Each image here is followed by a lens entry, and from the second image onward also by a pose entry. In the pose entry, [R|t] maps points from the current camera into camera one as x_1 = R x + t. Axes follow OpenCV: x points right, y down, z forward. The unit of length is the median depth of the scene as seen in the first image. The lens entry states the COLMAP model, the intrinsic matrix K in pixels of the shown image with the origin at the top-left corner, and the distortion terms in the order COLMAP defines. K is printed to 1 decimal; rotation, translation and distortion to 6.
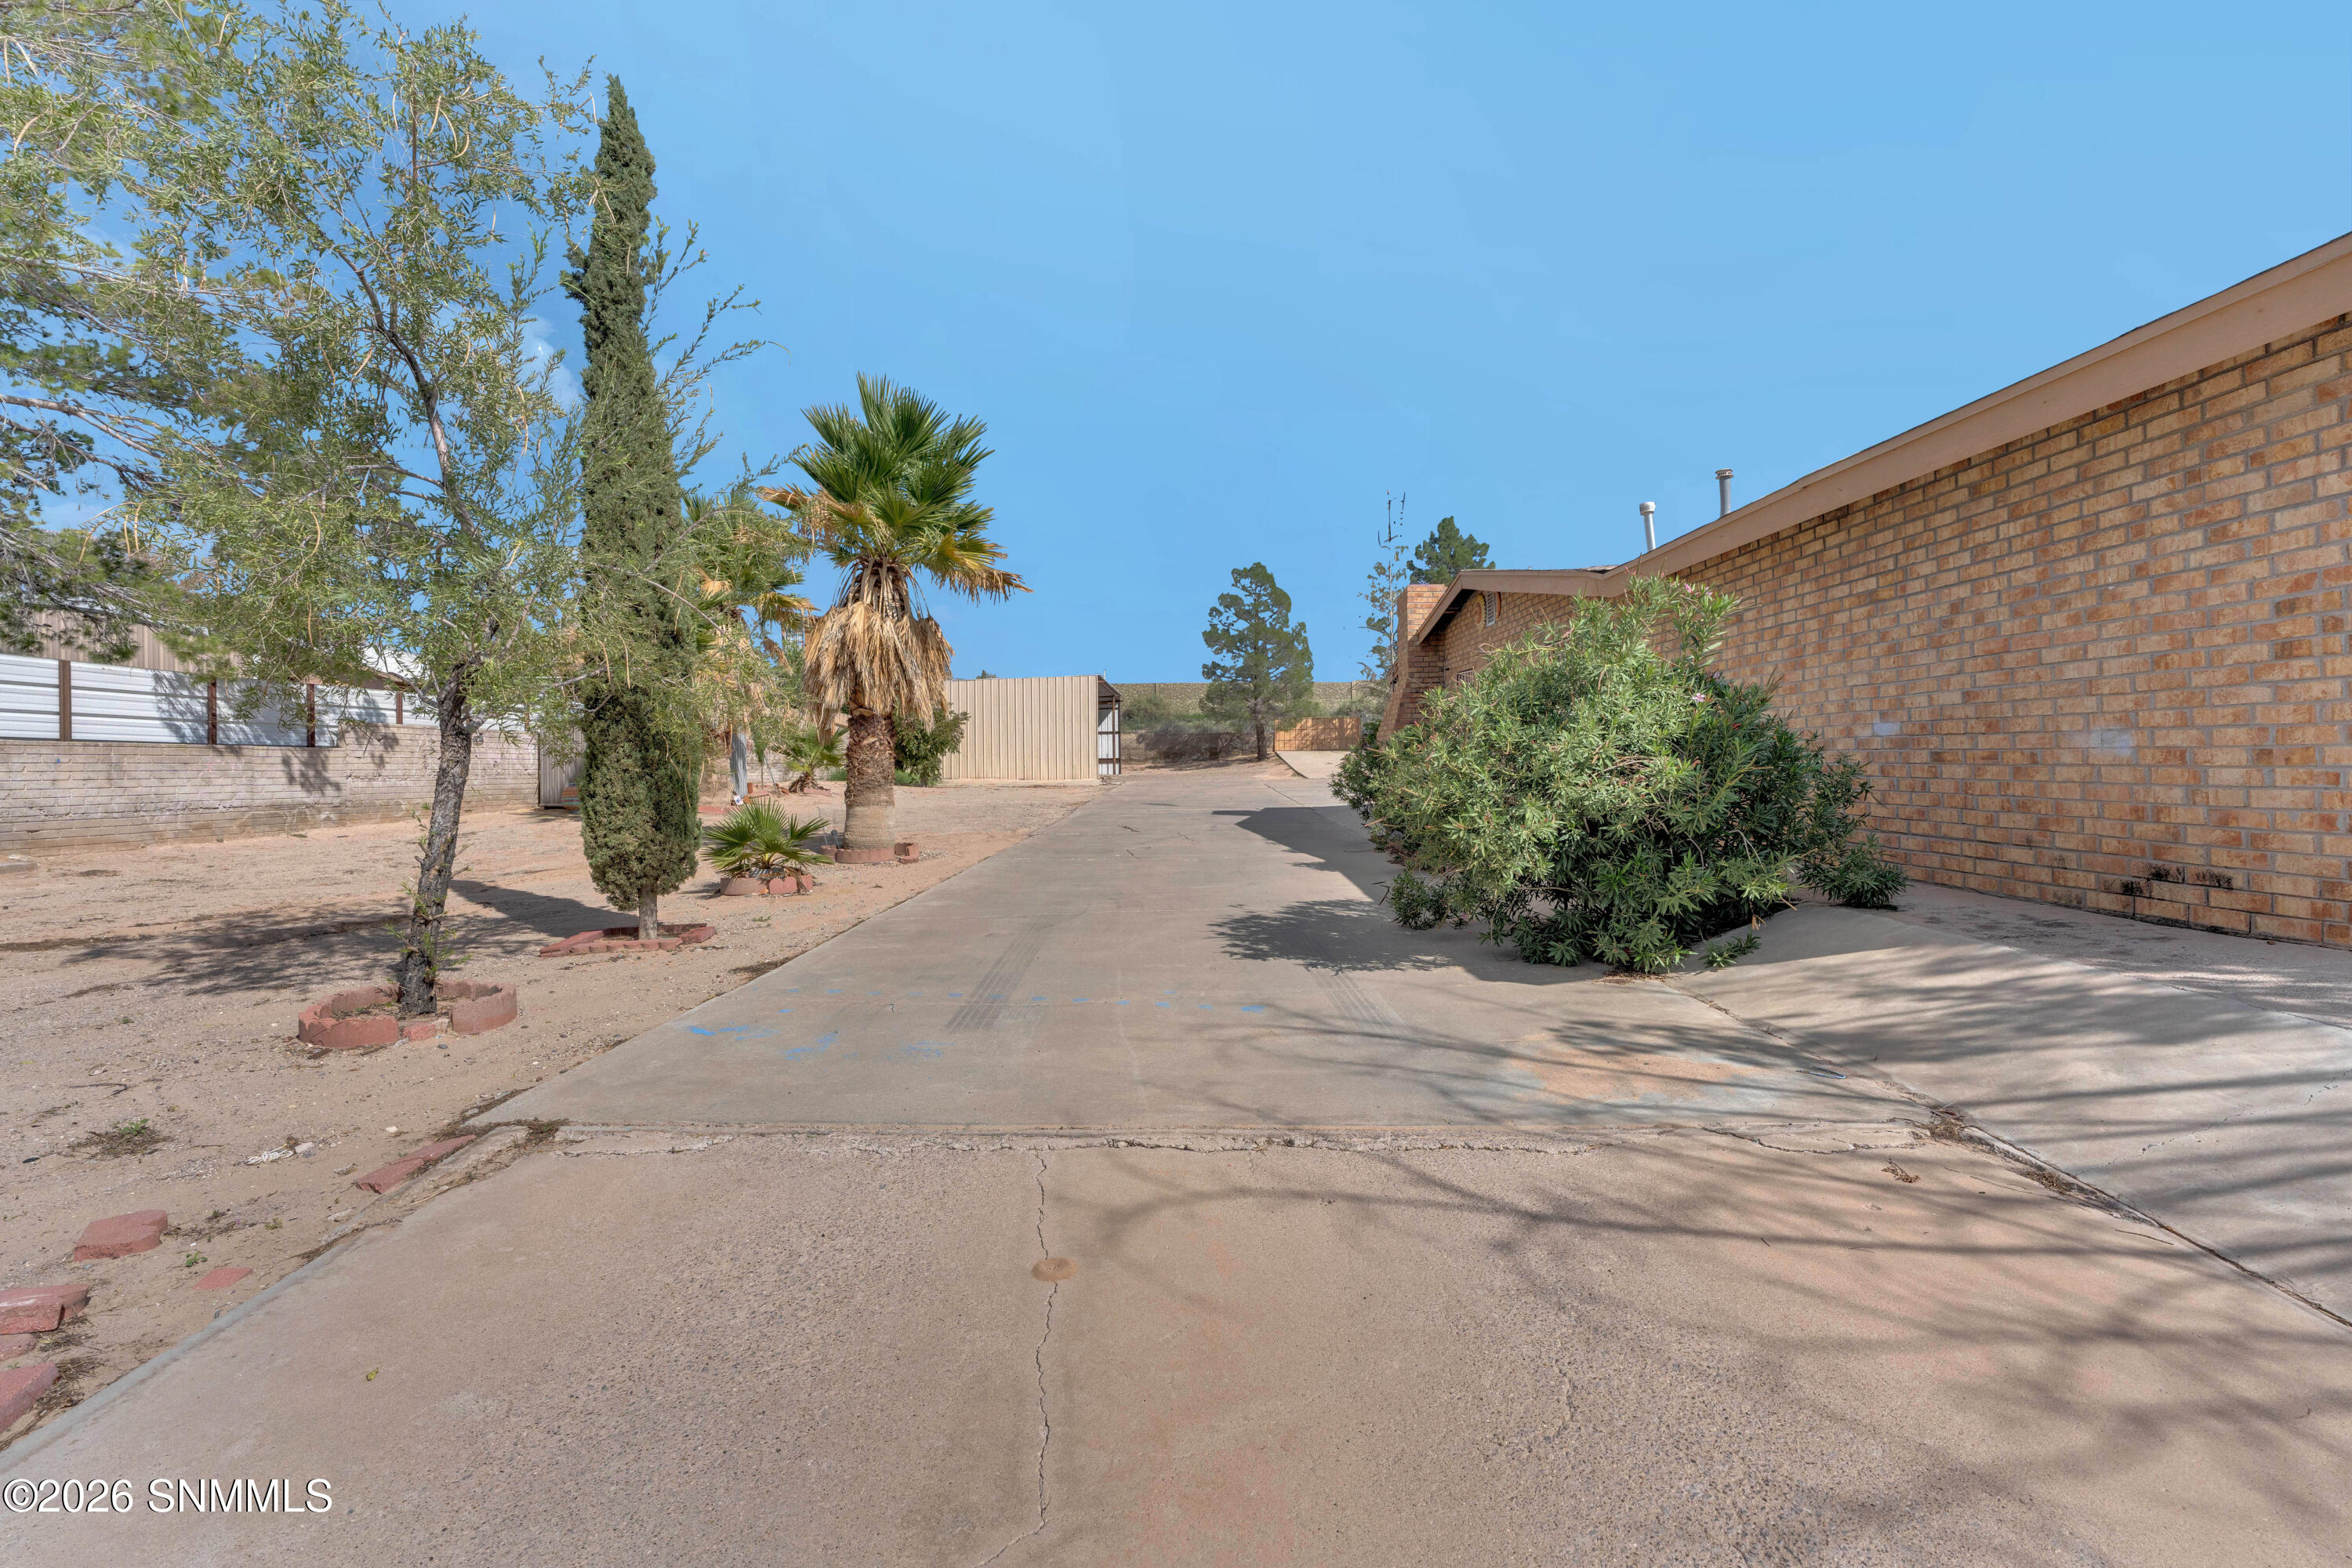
lens RADIAL K [[1053.0, 0, 1178.5], [0, 1053.0, 776.0], [0, 0, 1]] dist [-0.003581, 0.001055]
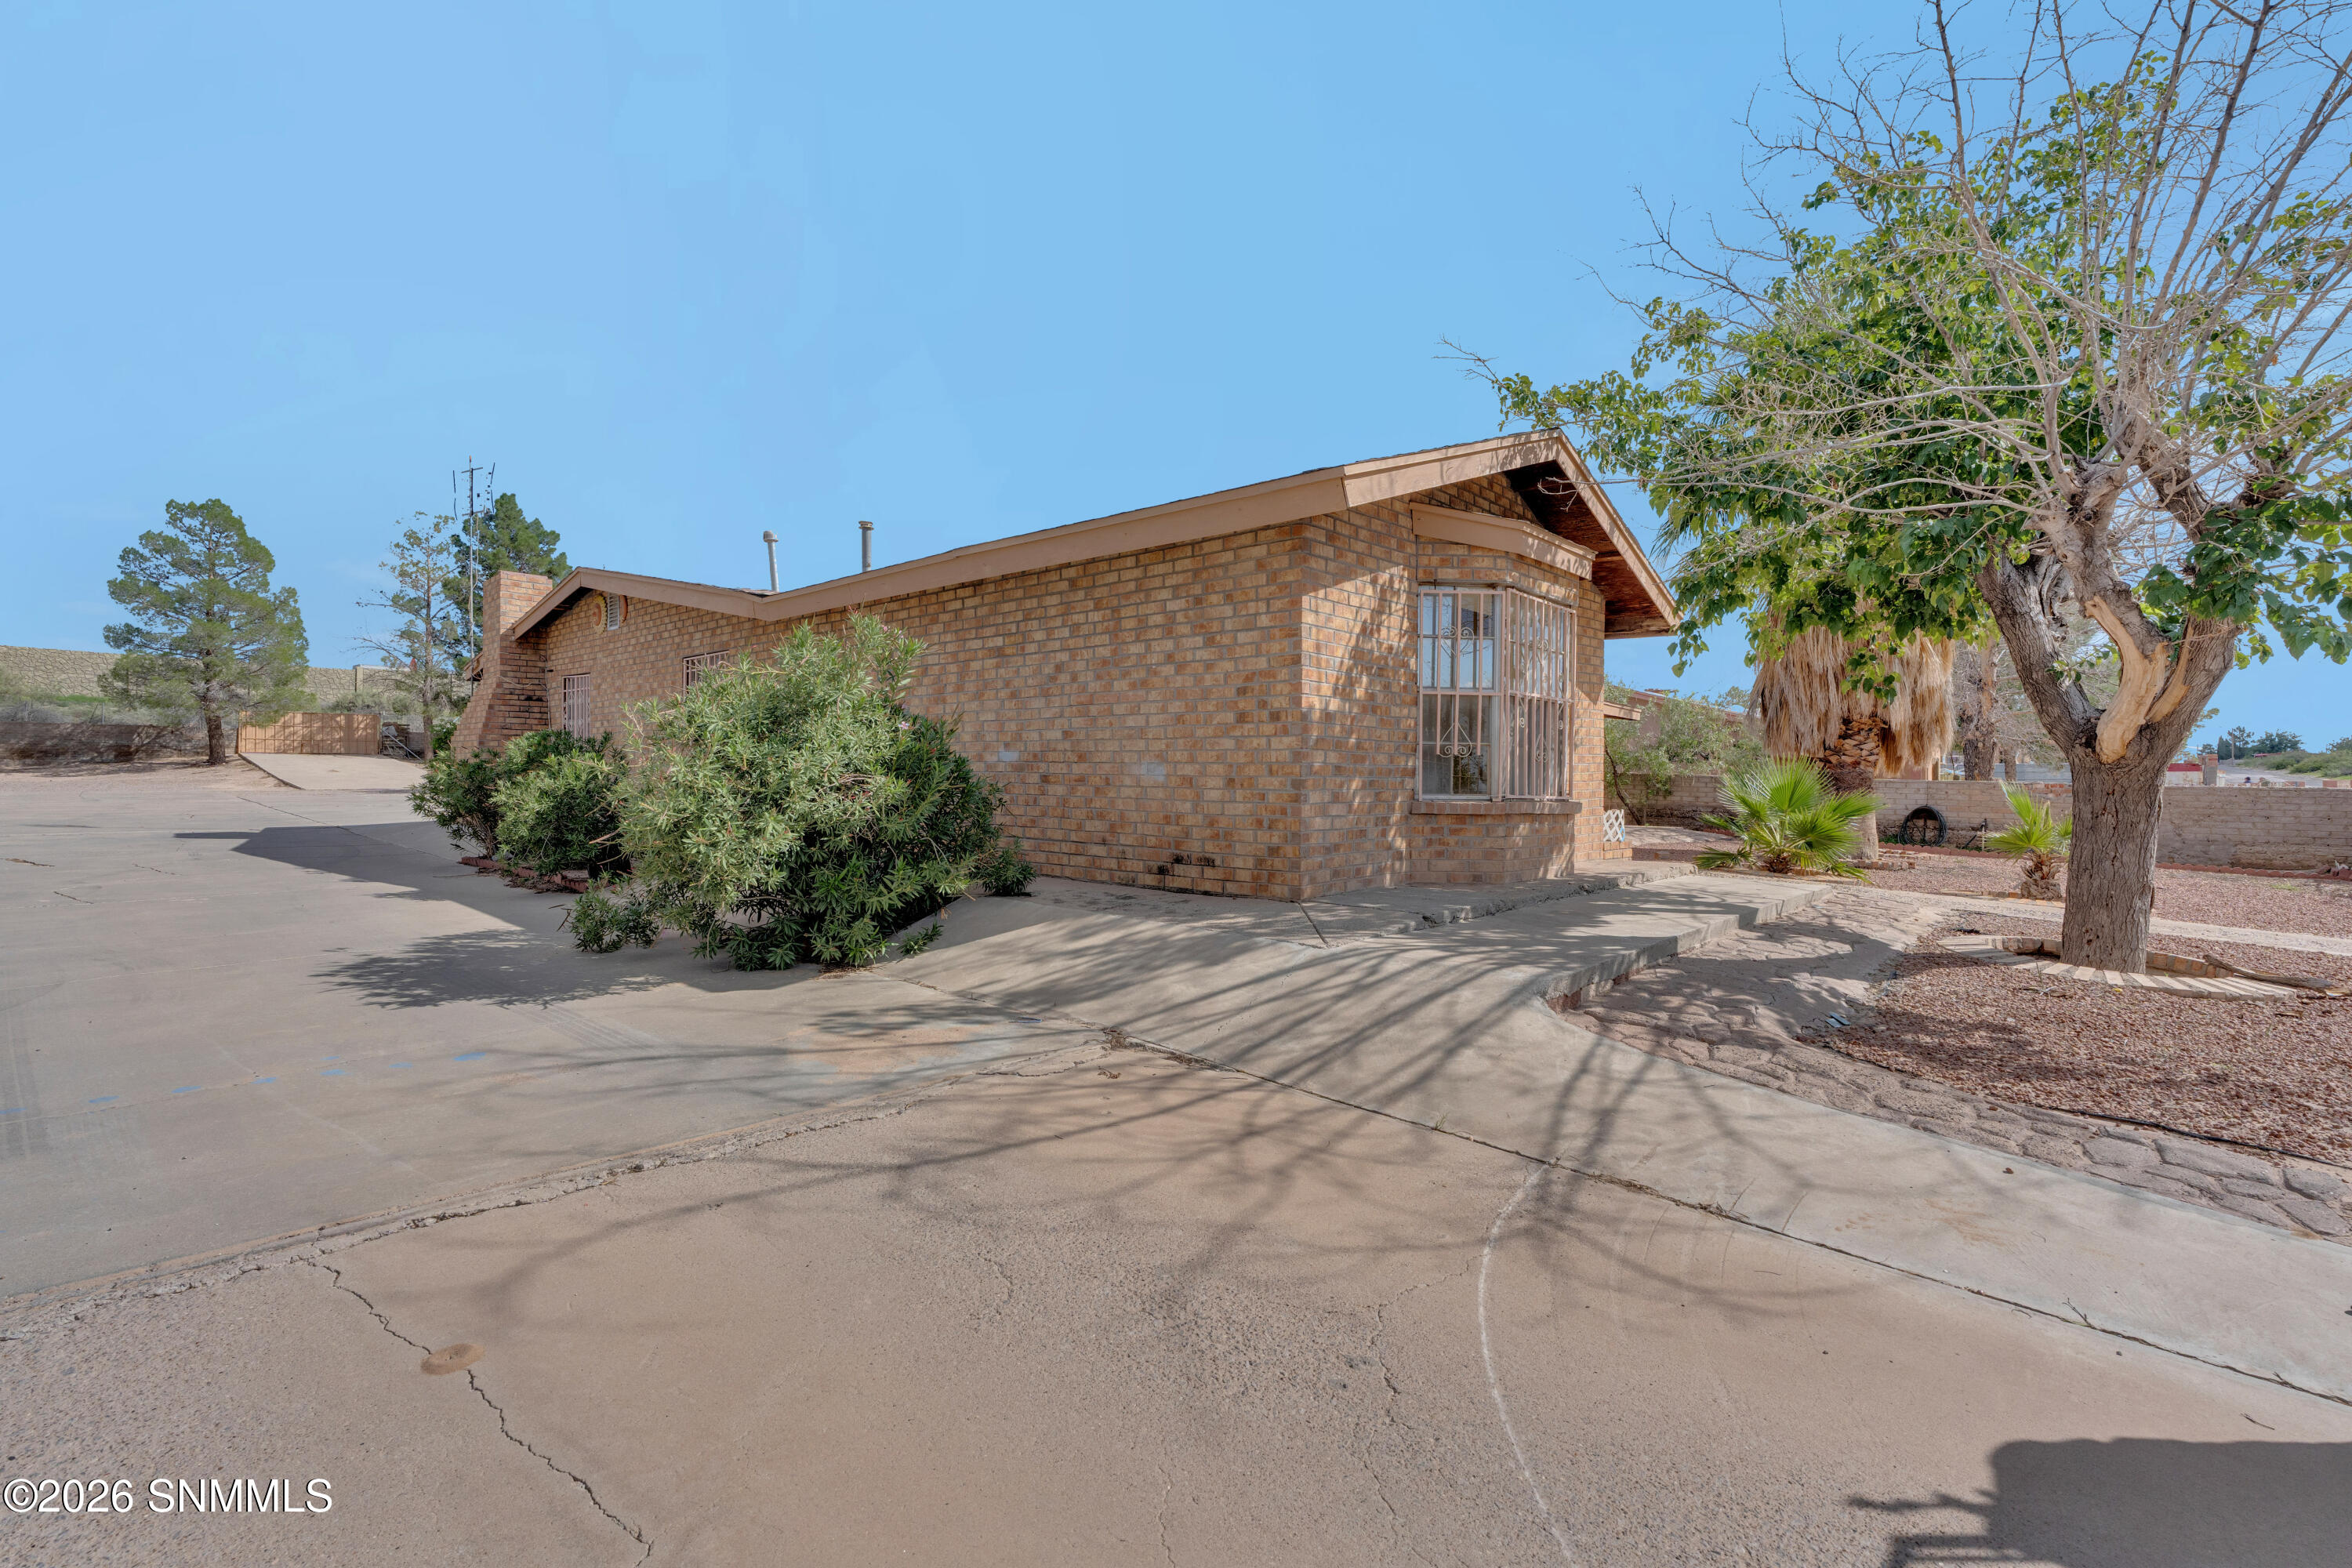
lens RADIAL K [[1047.5, 0, 1178.0], [0, 1047.5, 773.6], [0, 0, 1]] dist [-0.006158, 0.000920]
pose [[0.669191, 0.019848, 0.742826, -0.189430], [-0.008409, 0.999781, -0.019138, -0.001230], [-0.743043, 0.006560, 0.669211, -0.010014]]
